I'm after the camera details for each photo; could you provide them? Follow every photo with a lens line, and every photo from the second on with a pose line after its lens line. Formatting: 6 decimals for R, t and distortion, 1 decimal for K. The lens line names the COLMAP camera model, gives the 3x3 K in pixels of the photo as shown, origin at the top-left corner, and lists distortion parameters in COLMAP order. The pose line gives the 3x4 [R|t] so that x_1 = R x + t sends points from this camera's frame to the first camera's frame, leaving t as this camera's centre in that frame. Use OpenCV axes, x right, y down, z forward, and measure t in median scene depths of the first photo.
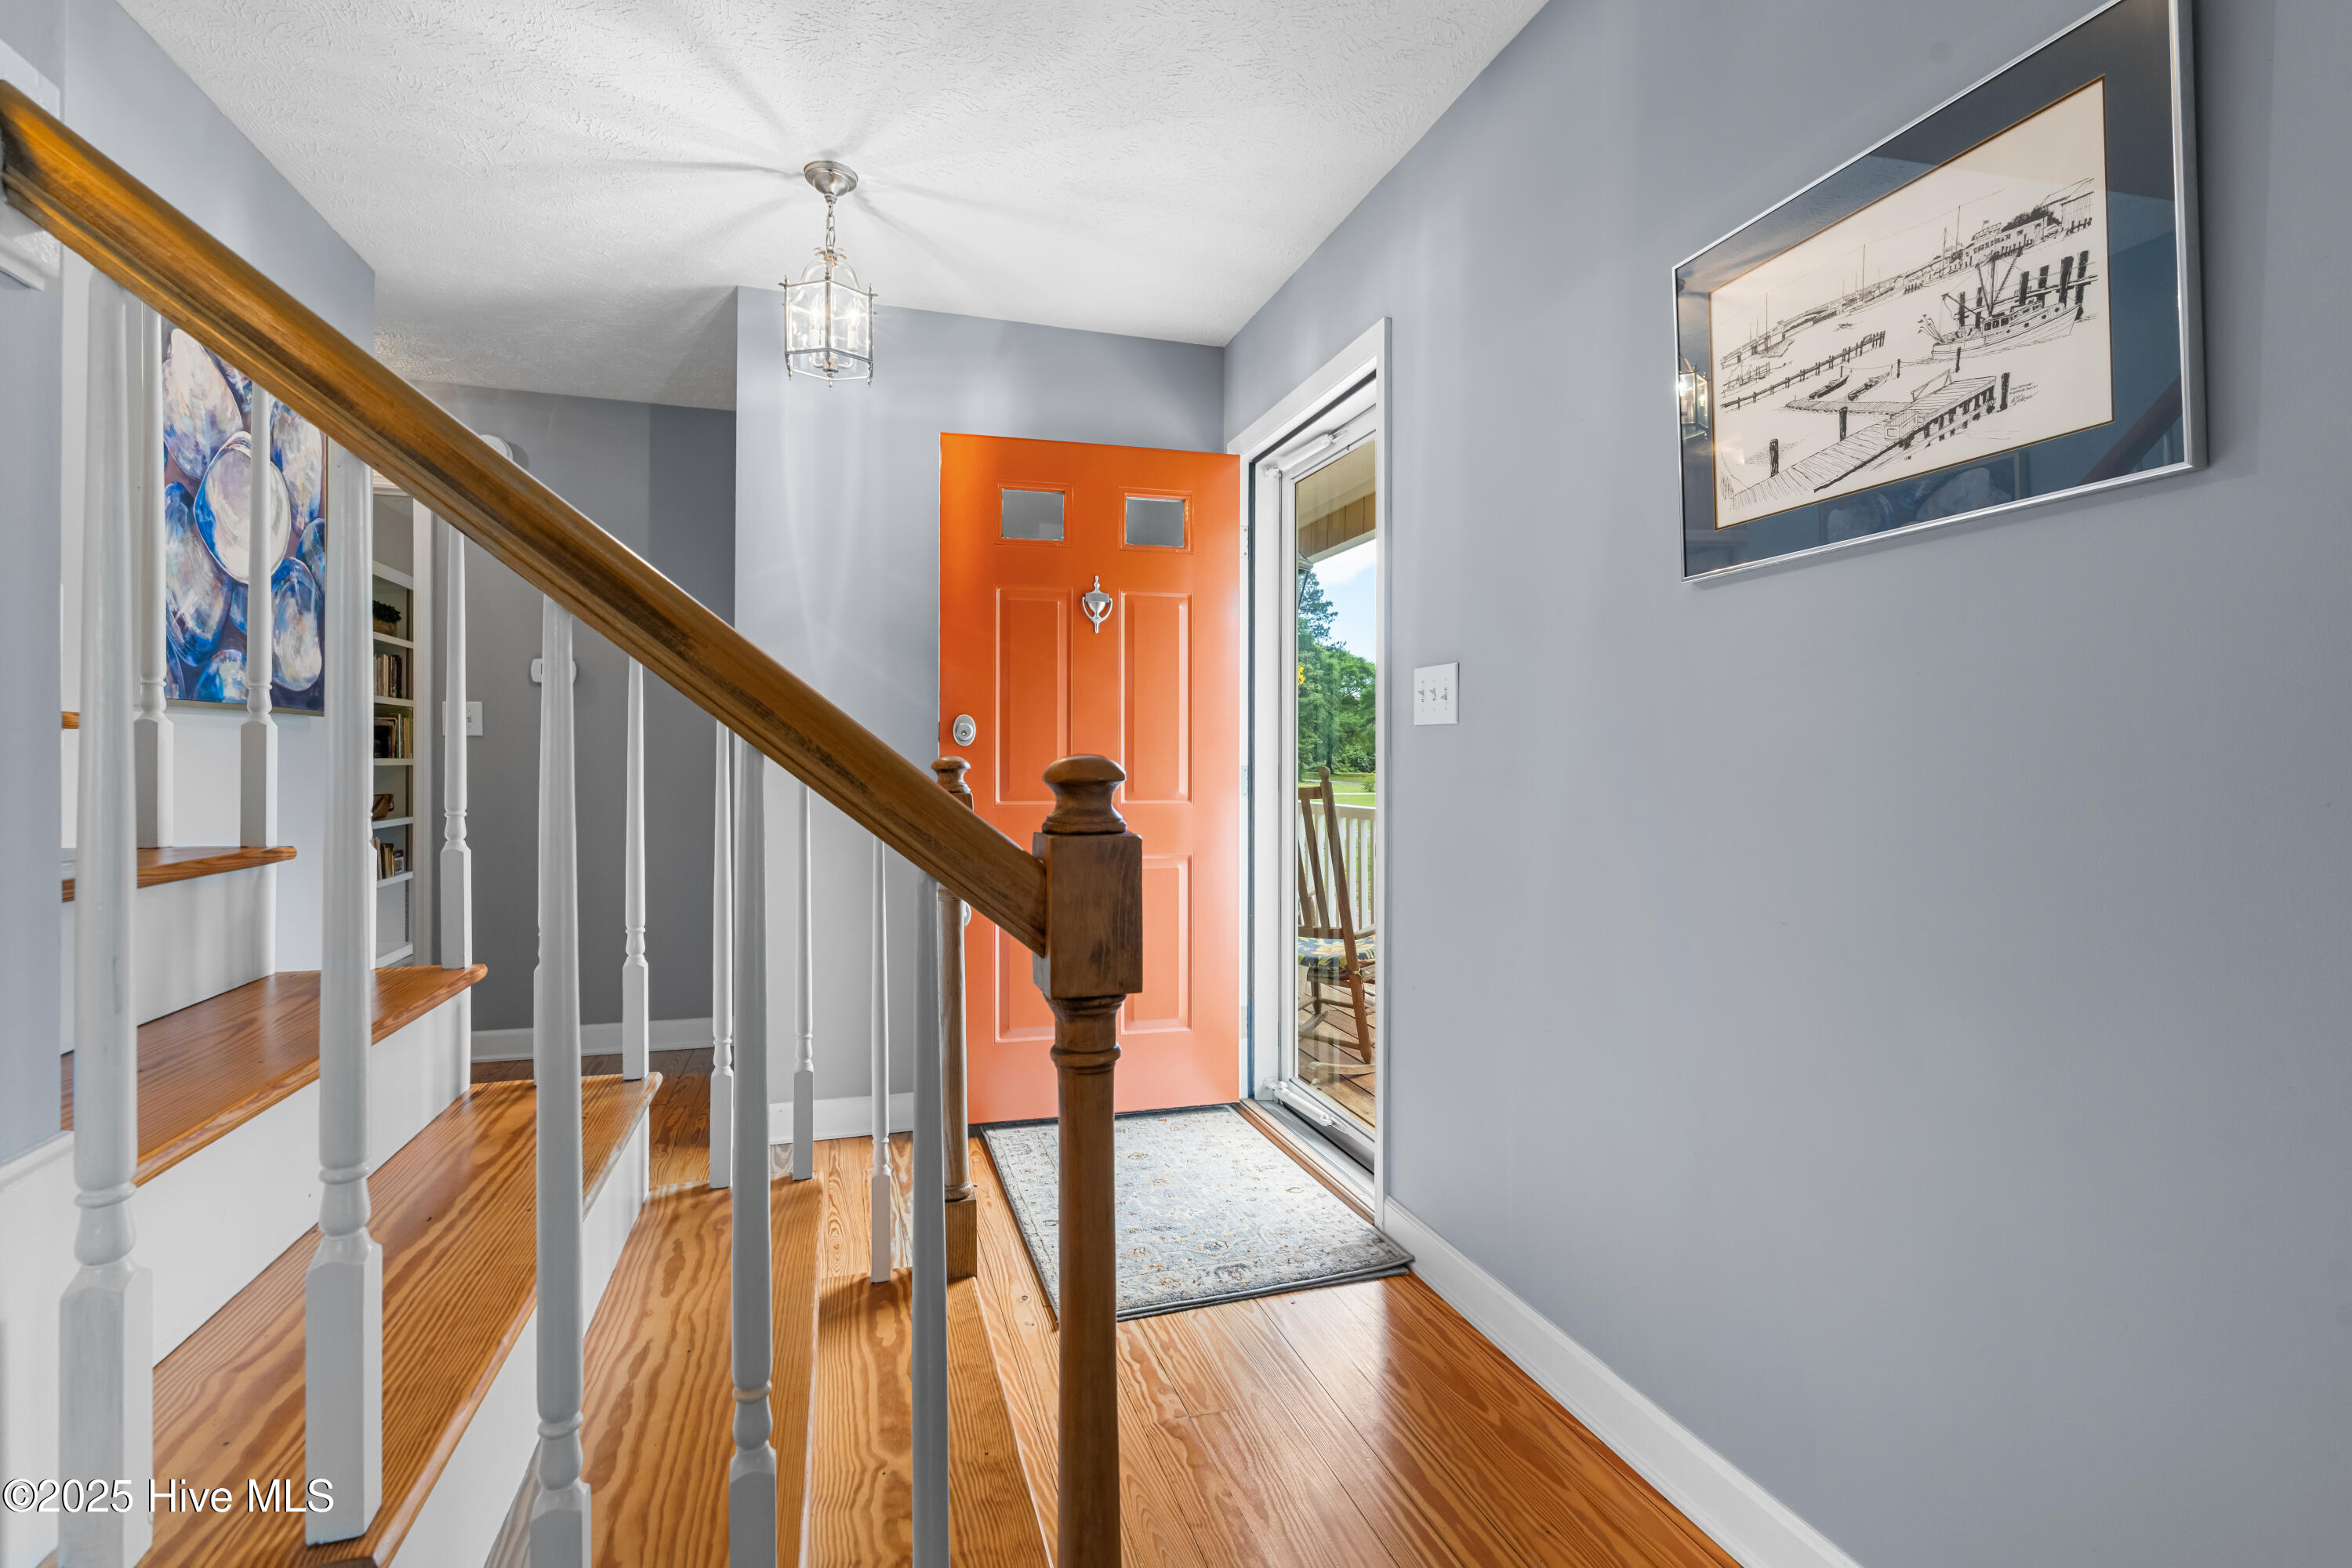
lens RADIAL K [[1060.7, 0, 1177.0], [0, 1060.7, 777.8], [0, 0, 1]] dist [-0.007695, 0.004966]
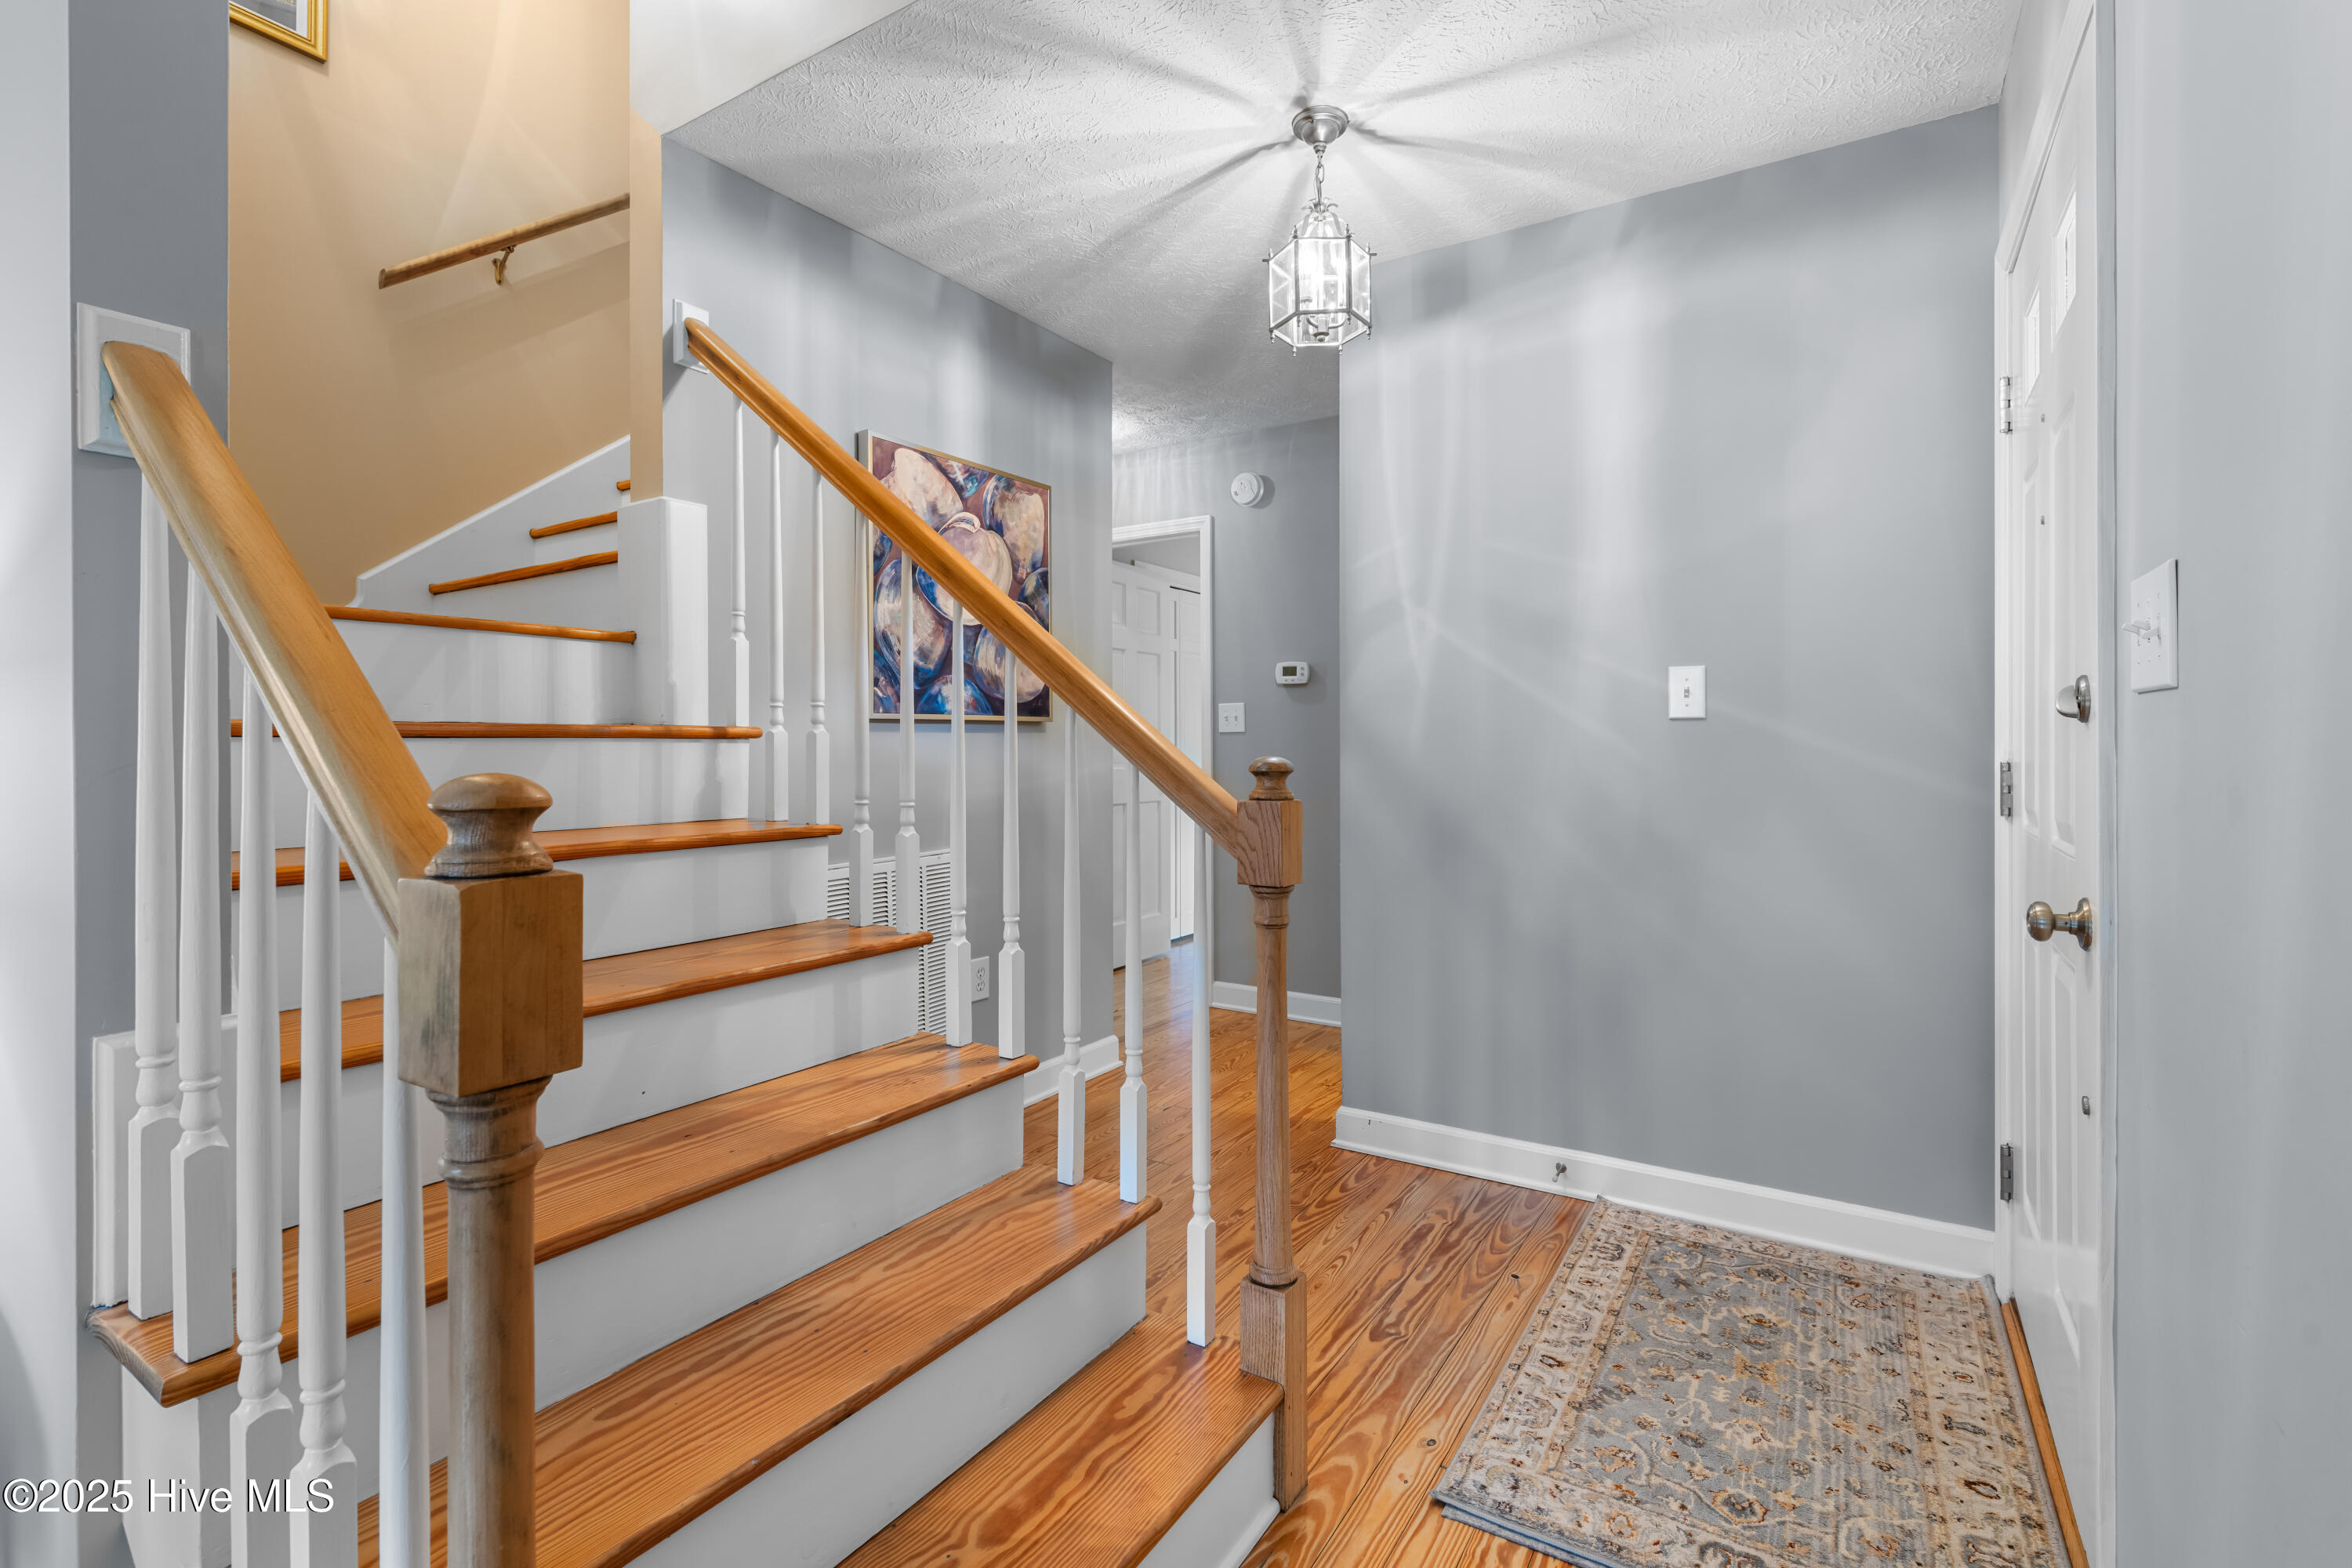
lens RADIAL K [[1060.7, 0, 1175.1], [0, 1060.7, 763.1], [0, 0, 1]] dist [-0.007695, 0.004966]
pose [[0.645740, 0.007045, -0.763525, 0.301269], [-0.007093, 0.999970, 0.003228, -0.013492], [0.763525, 0.003331, 0.645770, 0.312329]]
